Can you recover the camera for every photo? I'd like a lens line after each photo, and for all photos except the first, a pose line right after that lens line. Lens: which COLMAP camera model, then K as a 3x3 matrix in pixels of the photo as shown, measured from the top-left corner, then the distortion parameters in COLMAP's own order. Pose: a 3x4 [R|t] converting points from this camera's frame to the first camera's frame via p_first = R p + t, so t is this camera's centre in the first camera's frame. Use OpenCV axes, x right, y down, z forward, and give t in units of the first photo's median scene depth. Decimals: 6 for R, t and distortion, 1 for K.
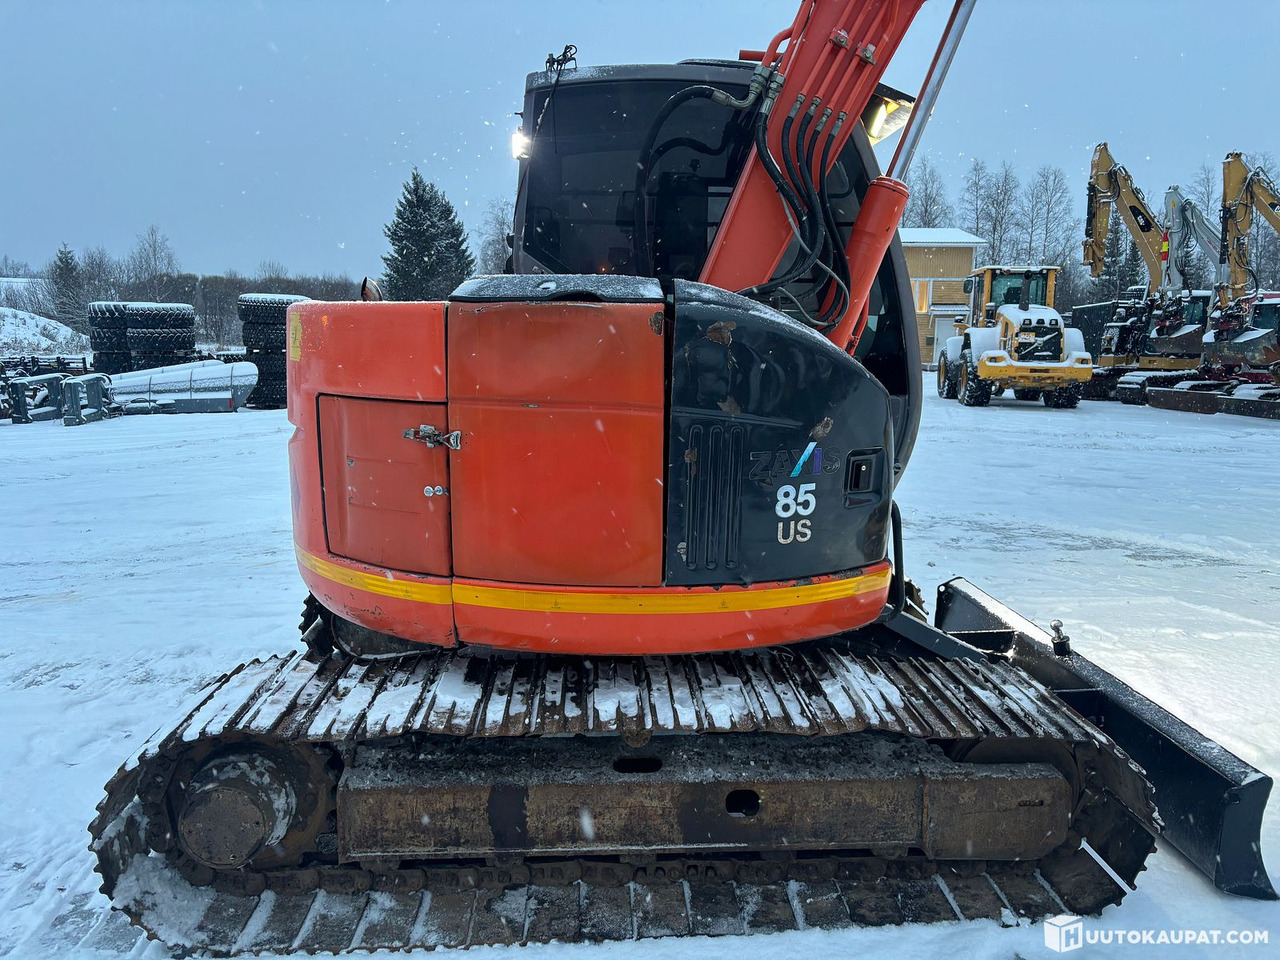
lens RADIAL K [[965.9, 0, 640.0], [0, 965.9, 480.0], [0, 0, 1]] dist [0.006998, 0.004505]
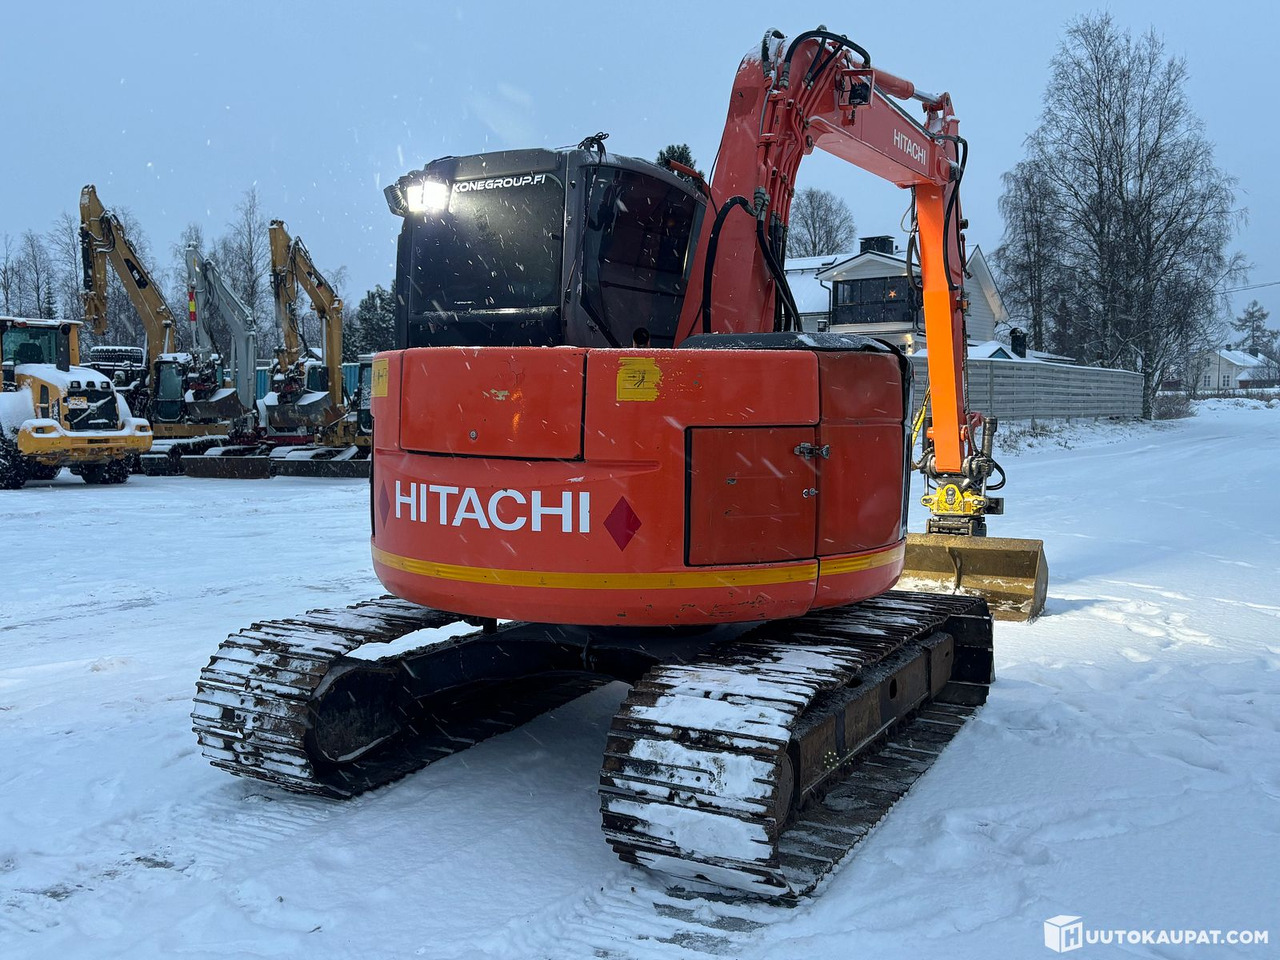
lens RADIAL K [[1165.2, 0, 638.0], [0, 1165.2, 488.9], [0, 0, 1]] dist [0.016504, -0.009194]
pose [[0.543273, -0.073923, 0.836295, -0.197161], [0.137810, 0.990457, -0.001974, -0.002706], [-0.828168, 0.116322, 0.548276, 0.038270]]
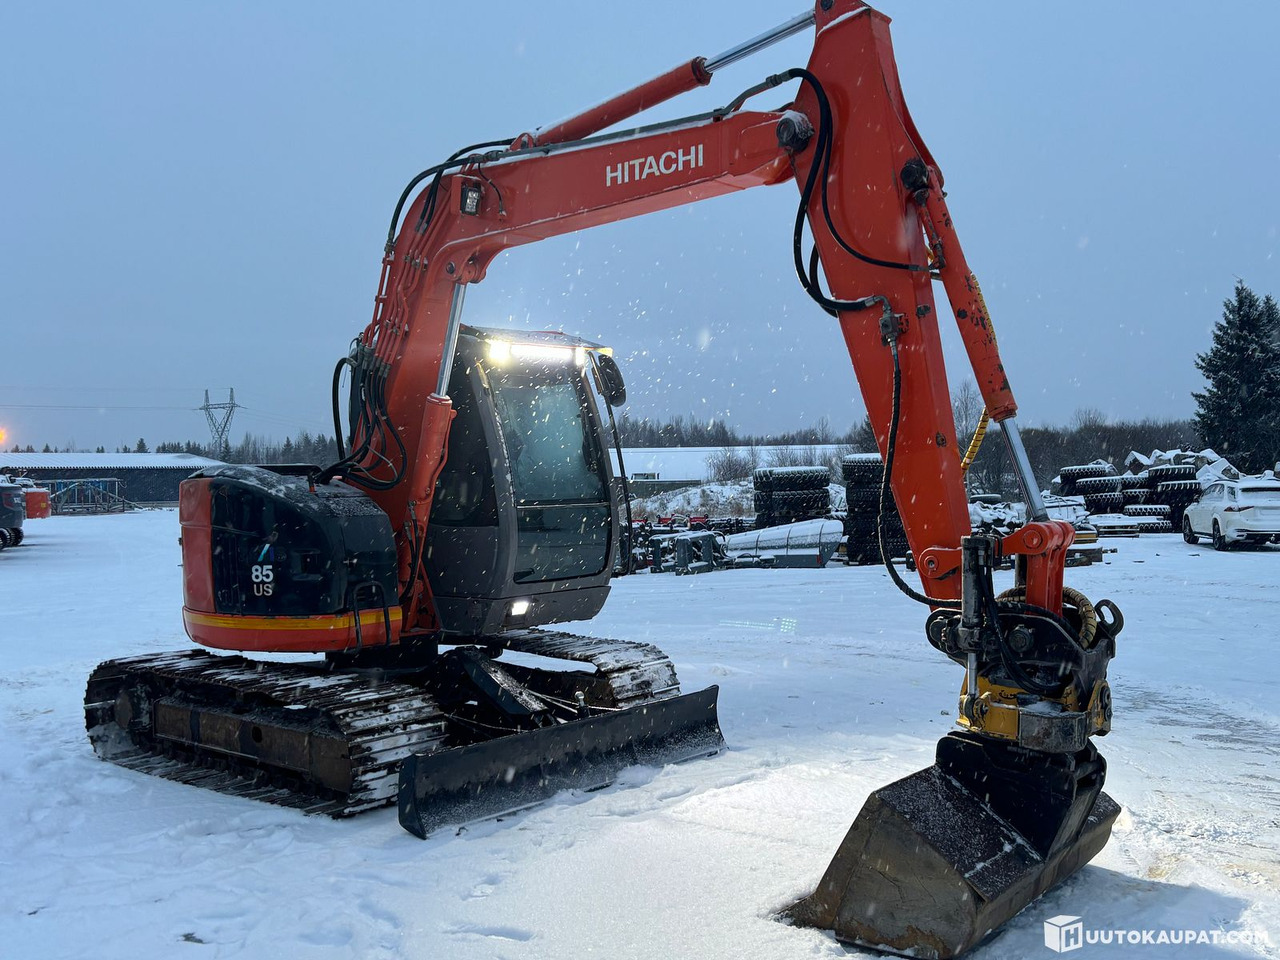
lens RADIAL K [[1165.2, 0, 638.0], [0, 1165.2, 488.9], [0, 0, 1]] dist [0.016504, -0.009194]
pose [[0.710930, -0.029409, -0.702648, 0.279812], [-0.077398, 0.989784, -0.119737, 0.008896], [0.698991, 0.139509, 0.701391, -0.018639]]
